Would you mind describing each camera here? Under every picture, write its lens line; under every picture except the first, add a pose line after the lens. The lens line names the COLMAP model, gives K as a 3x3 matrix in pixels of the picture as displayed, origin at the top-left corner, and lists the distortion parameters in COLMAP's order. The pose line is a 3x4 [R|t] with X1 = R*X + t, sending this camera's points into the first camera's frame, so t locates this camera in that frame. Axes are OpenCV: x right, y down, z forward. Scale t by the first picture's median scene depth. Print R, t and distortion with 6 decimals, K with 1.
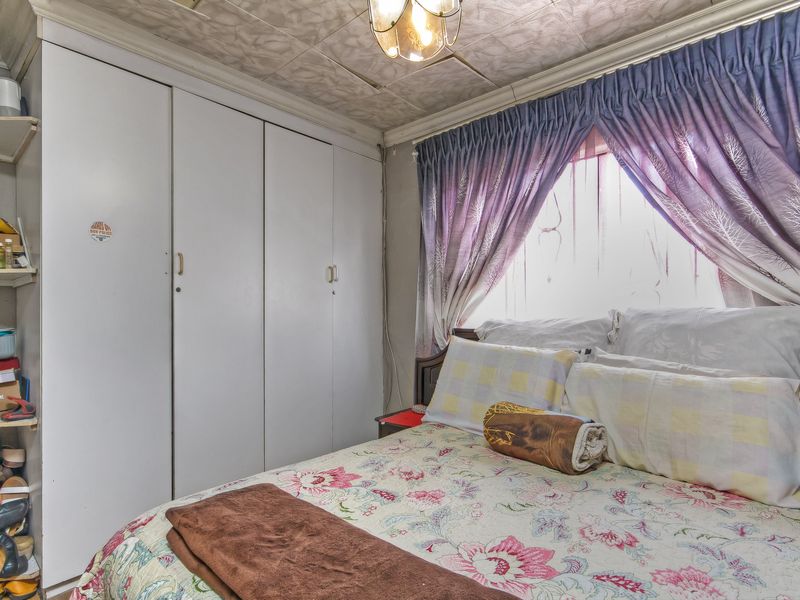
lens RADIAL K [[436.5, 0, 395.6], [0, 436.5, 313.7], [0, 0, 1]] dist [0.001407, 0.000500]
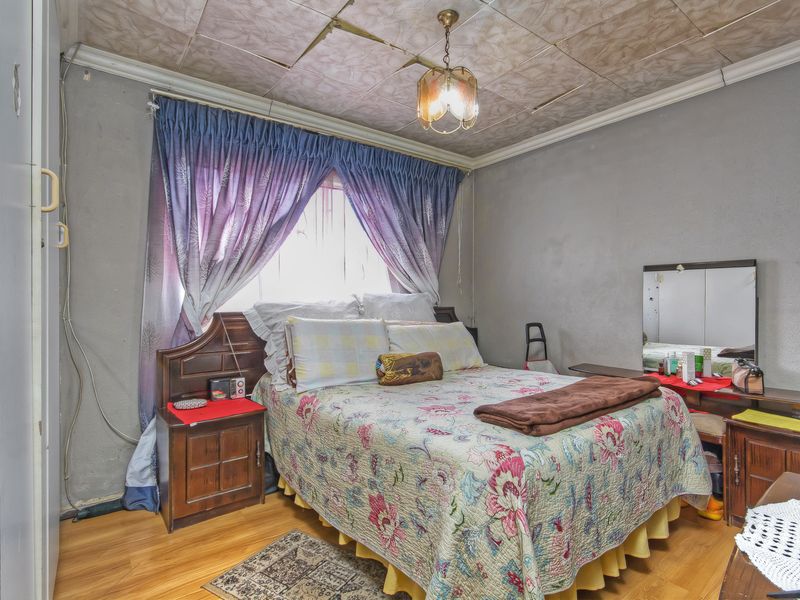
lens RADIAL K [[428.1, 0, 400.0], [0, 428.1, 300.0], [0, 0, 1]] dist [0.002338, 0.000573]
pose [[0.184733, 0.003852, 0.982781, -0.838778], [0.005229, 0.999974, -0.004903, 0.017282], [-0.982775, 0.006045, 0.184708, 0.479352]]
